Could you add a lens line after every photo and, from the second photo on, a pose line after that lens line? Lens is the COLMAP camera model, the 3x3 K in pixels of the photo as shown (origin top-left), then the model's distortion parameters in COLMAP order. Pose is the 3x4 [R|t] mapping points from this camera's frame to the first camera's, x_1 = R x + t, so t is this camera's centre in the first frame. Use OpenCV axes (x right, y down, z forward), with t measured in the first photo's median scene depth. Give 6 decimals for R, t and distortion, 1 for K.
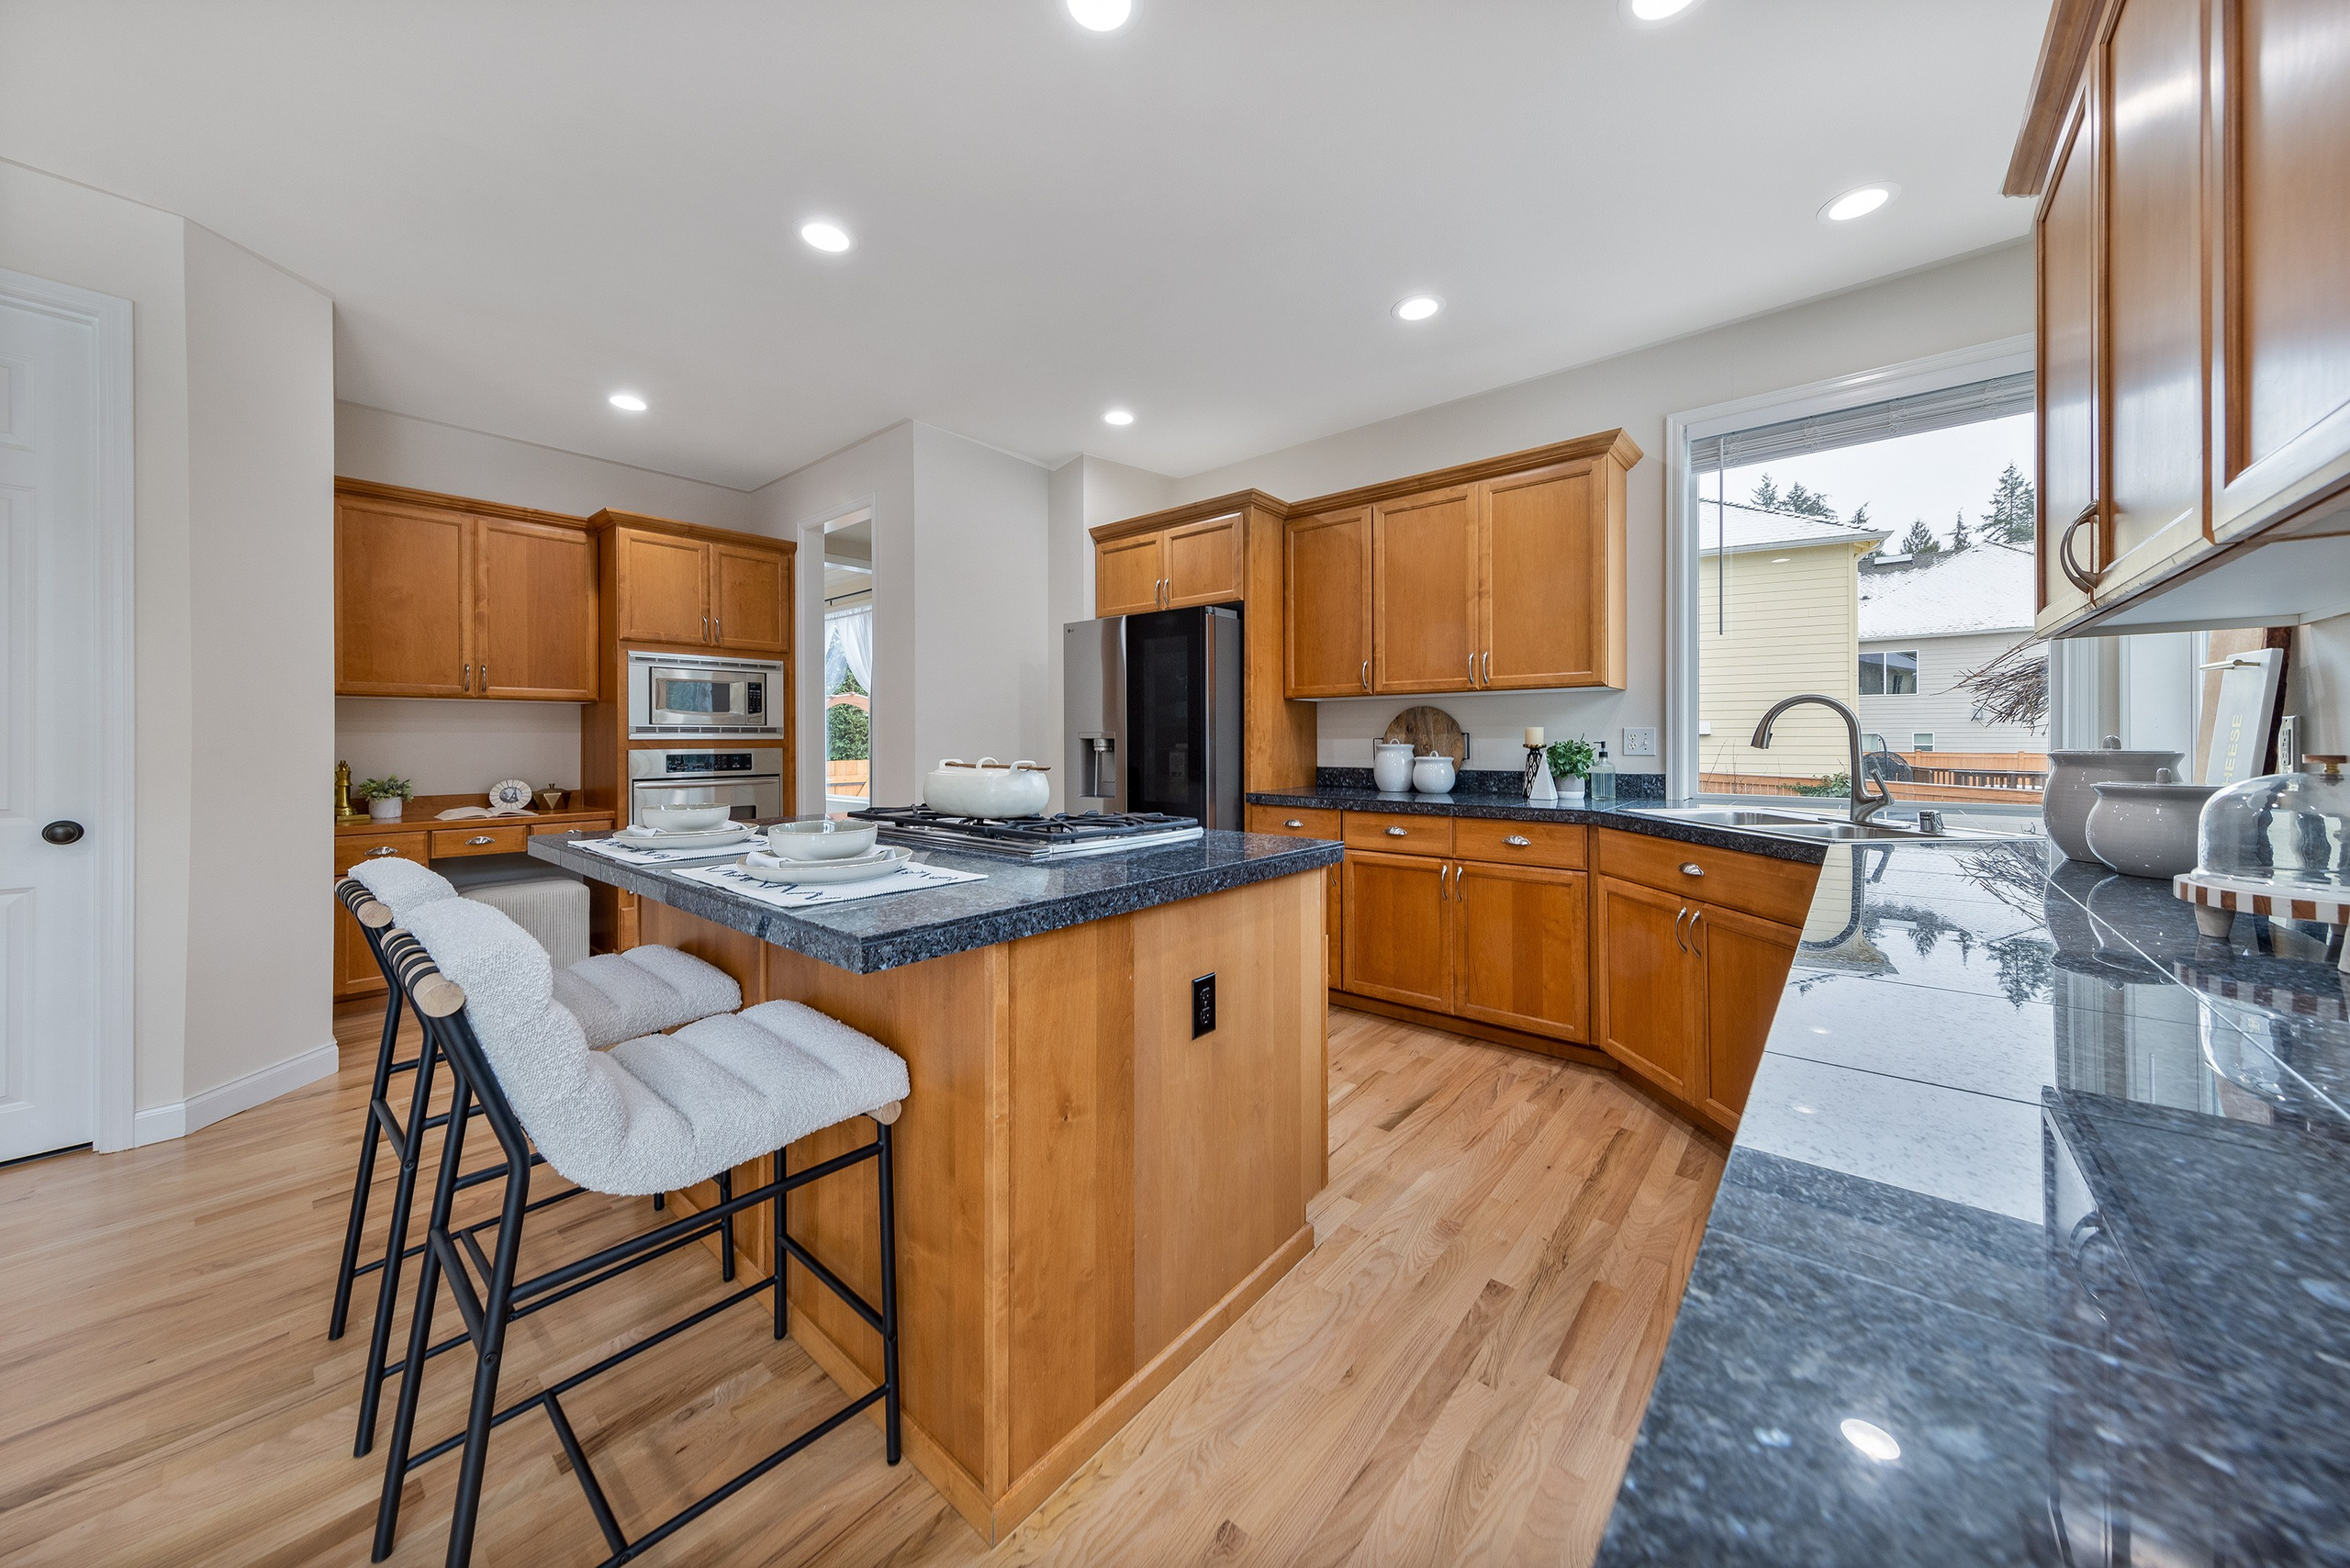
lens RADIAL K [[789.0, 0, 1190.2], [0, 789.0, 739.7], [0, 0, 1]] dist [0.002636, -0.000368]
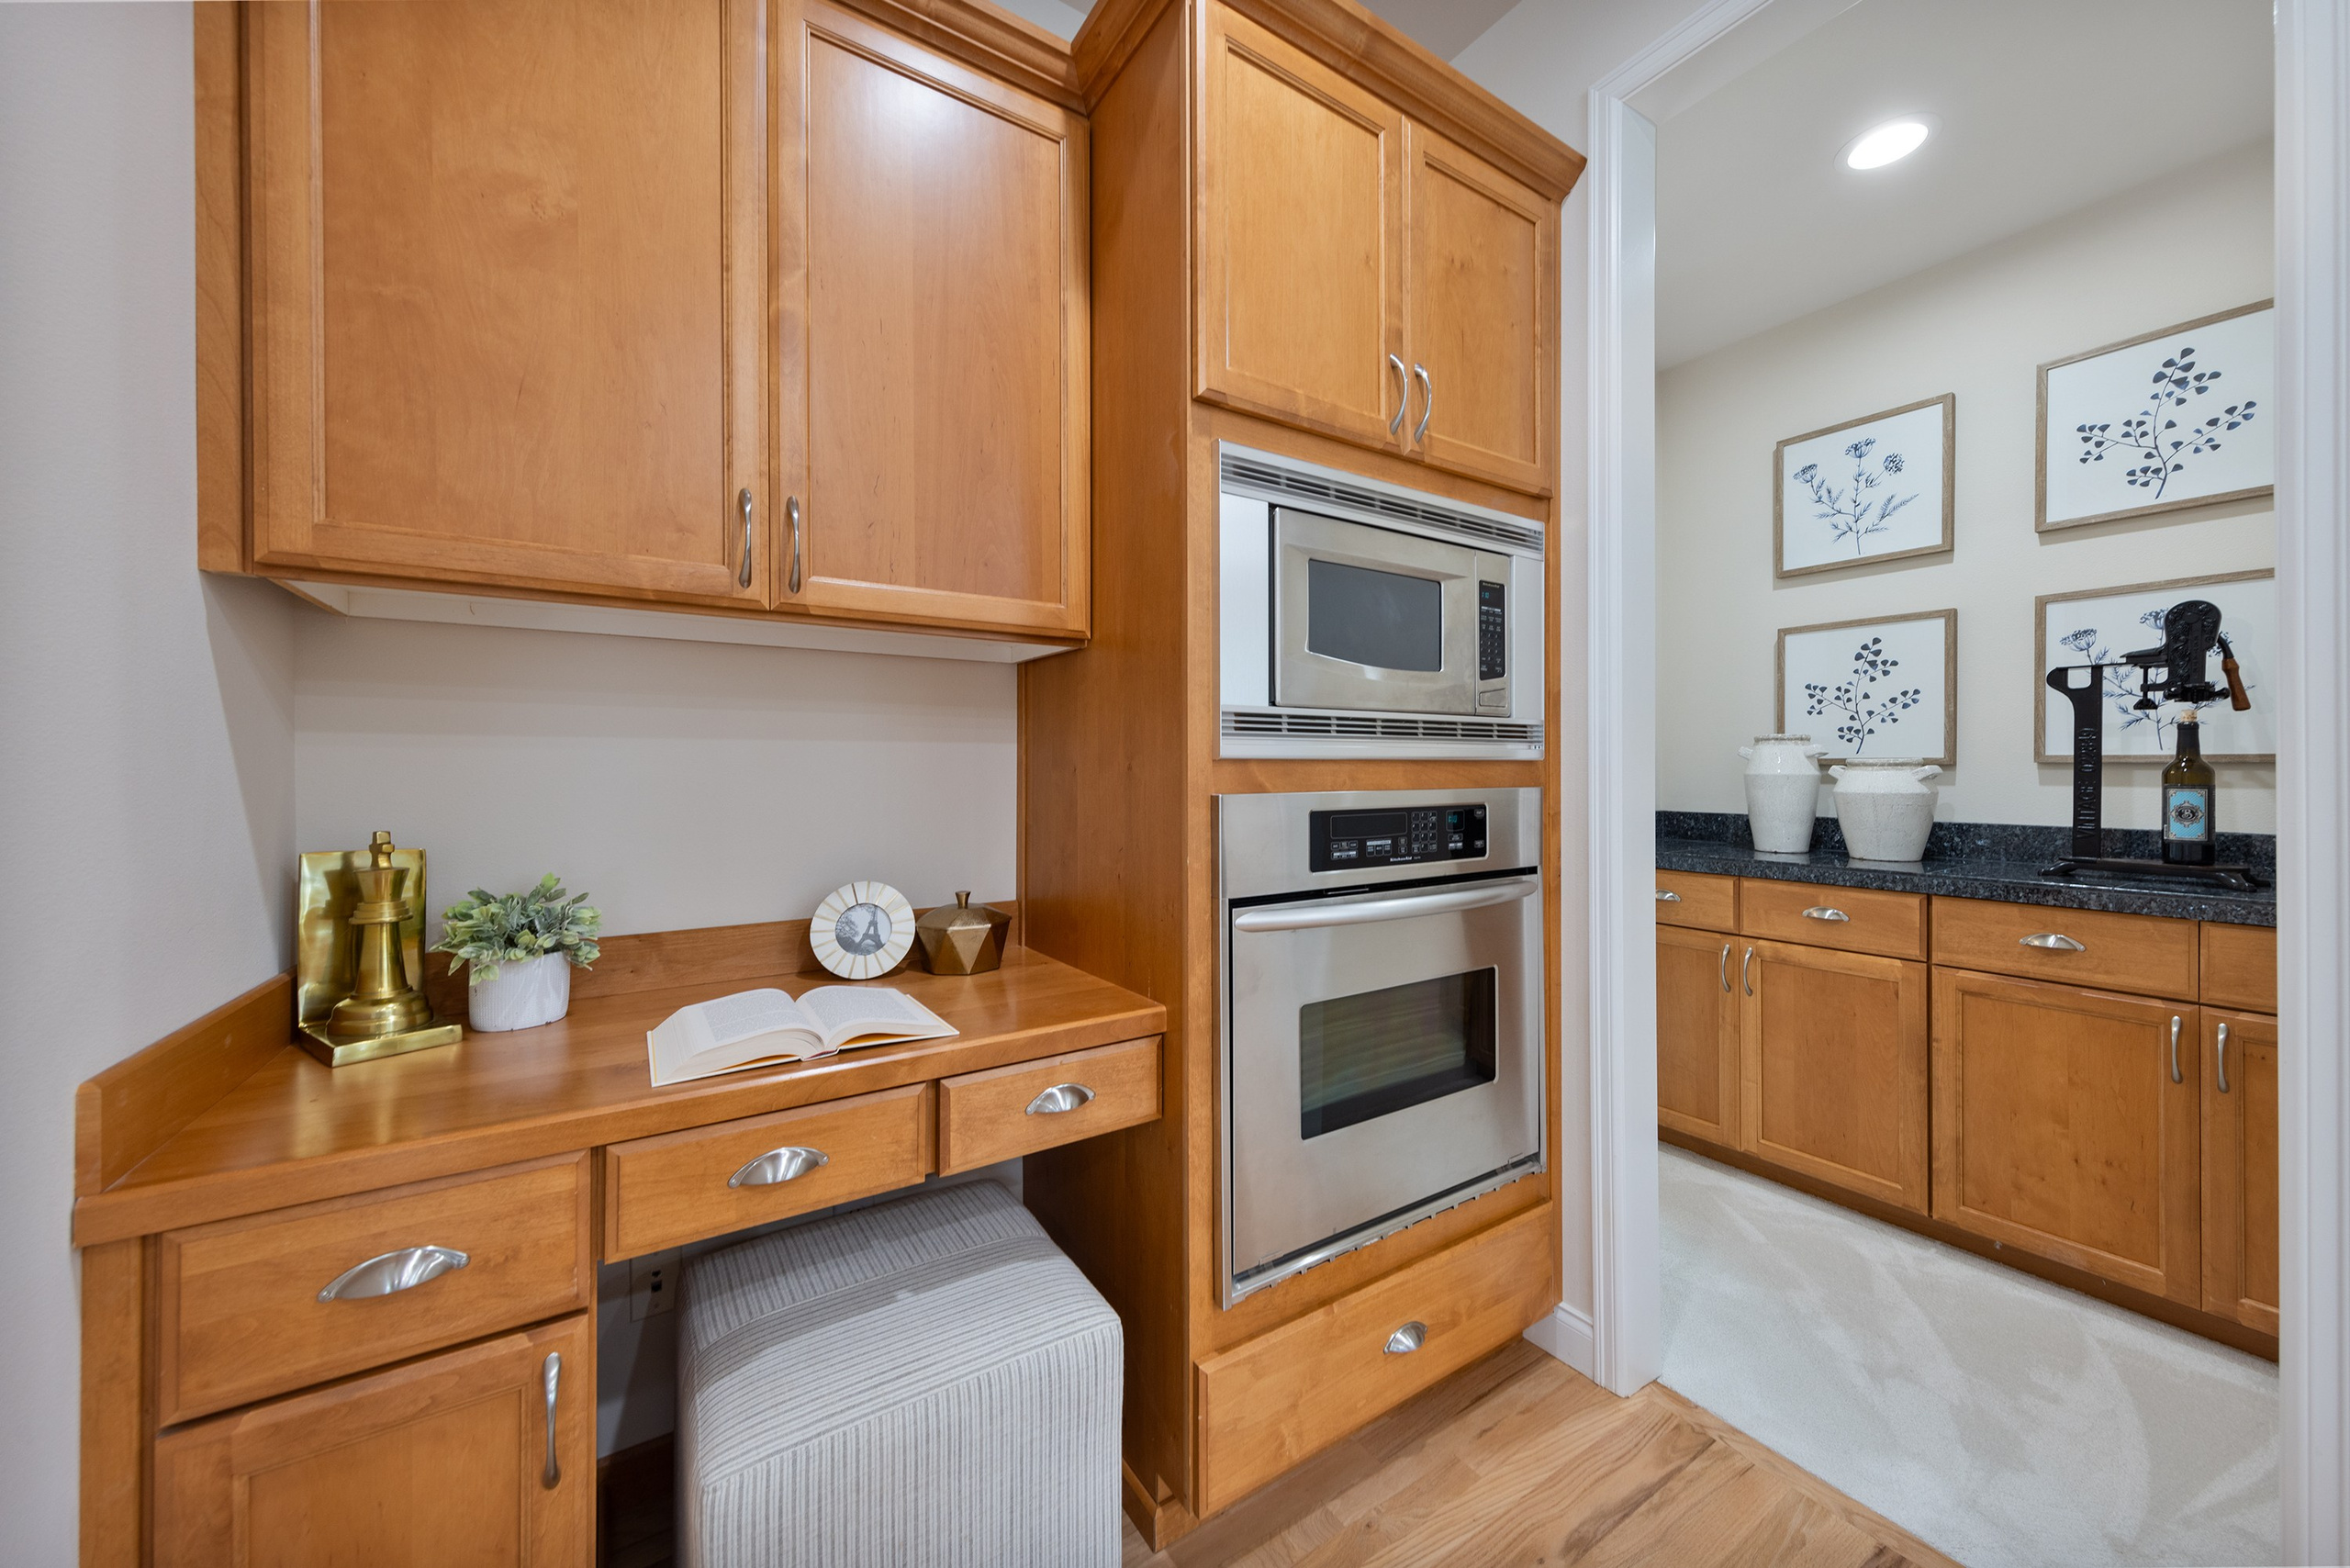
lens RADIAL K [[875.1, 0, 1182.0], [0, 875.1, 779.9], [0, 0, 1]] dist [0.030834, 0.000205]
pose [[0.950424, -0.000744, -0.310957, -0.694454], [0.000843, 1.000000, 0.000182, 0.008969], [0.310957, -0.000435, 0.950424, 0.776882]]
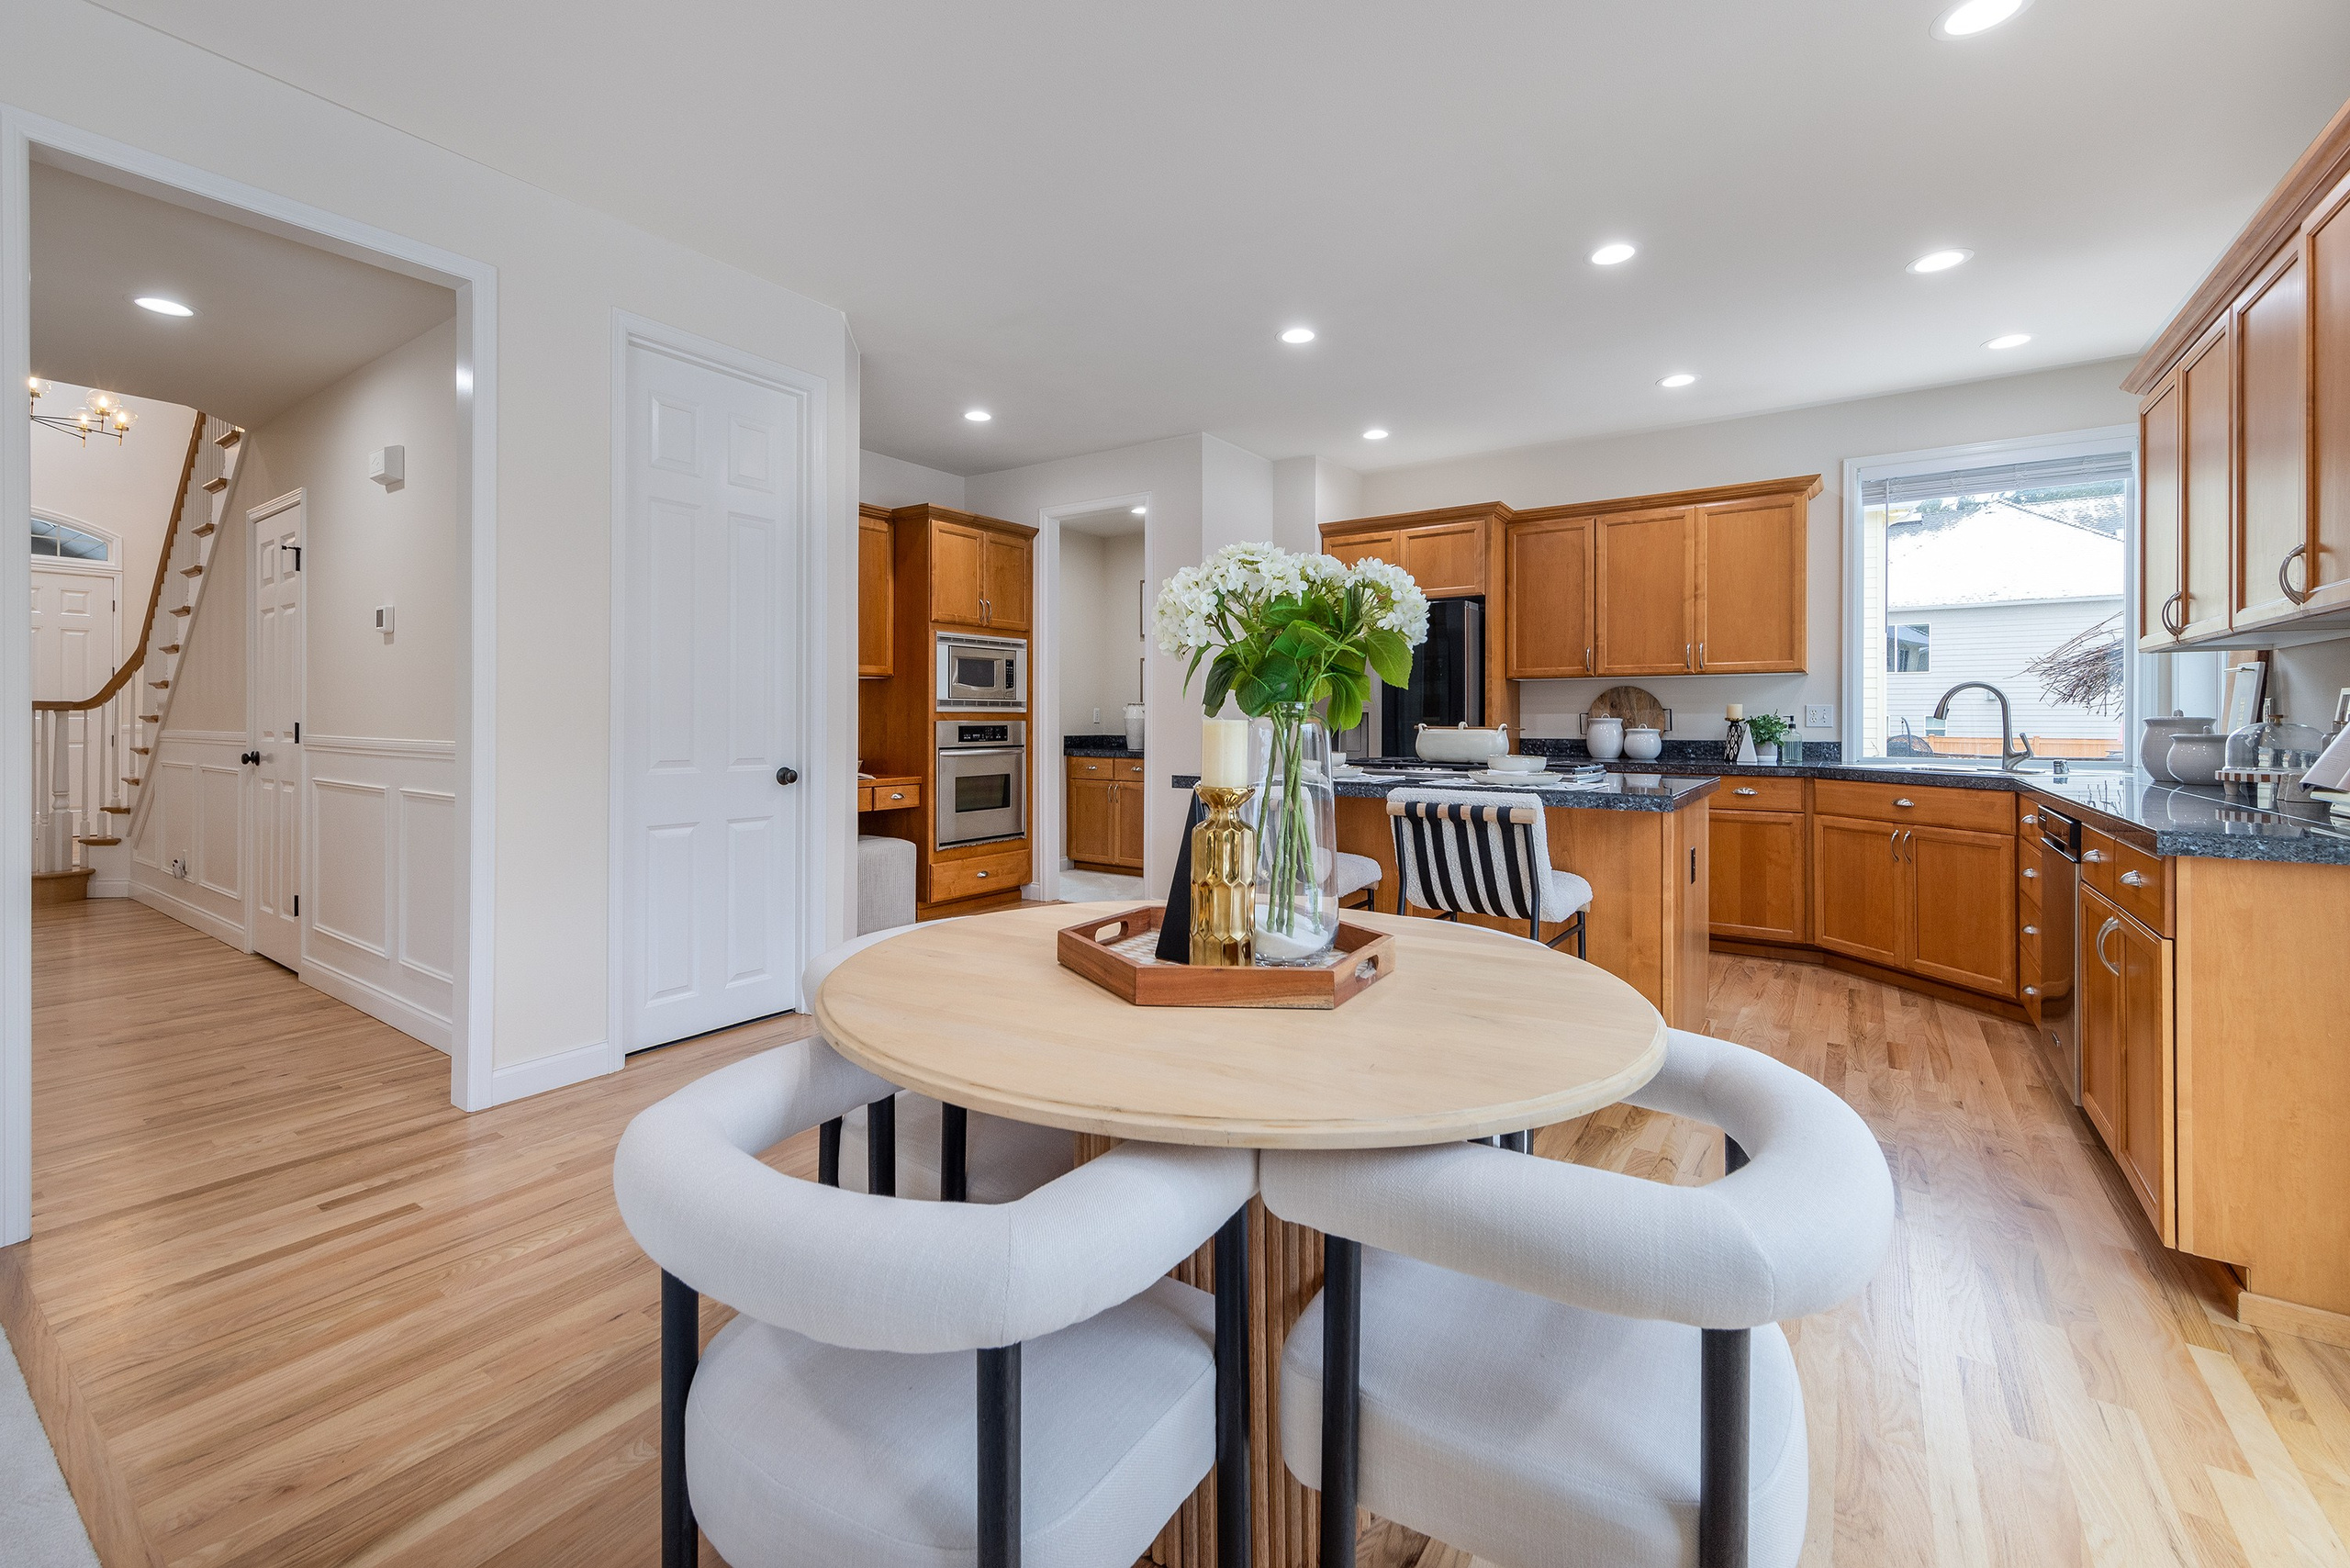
lens RADIAL K [[988.7, 0, 1154.6], [0, 988.7, 721.8], [0, 0, 1]] dist [-0.000540, 0.001044]
pose [[0.996213, 0.003434, 0.086877, -0.584208], [-0.003460, 0.999994, 0.000147, 0.014231], [-0.086876, -0.000448, 0.996219, -0.448063]]
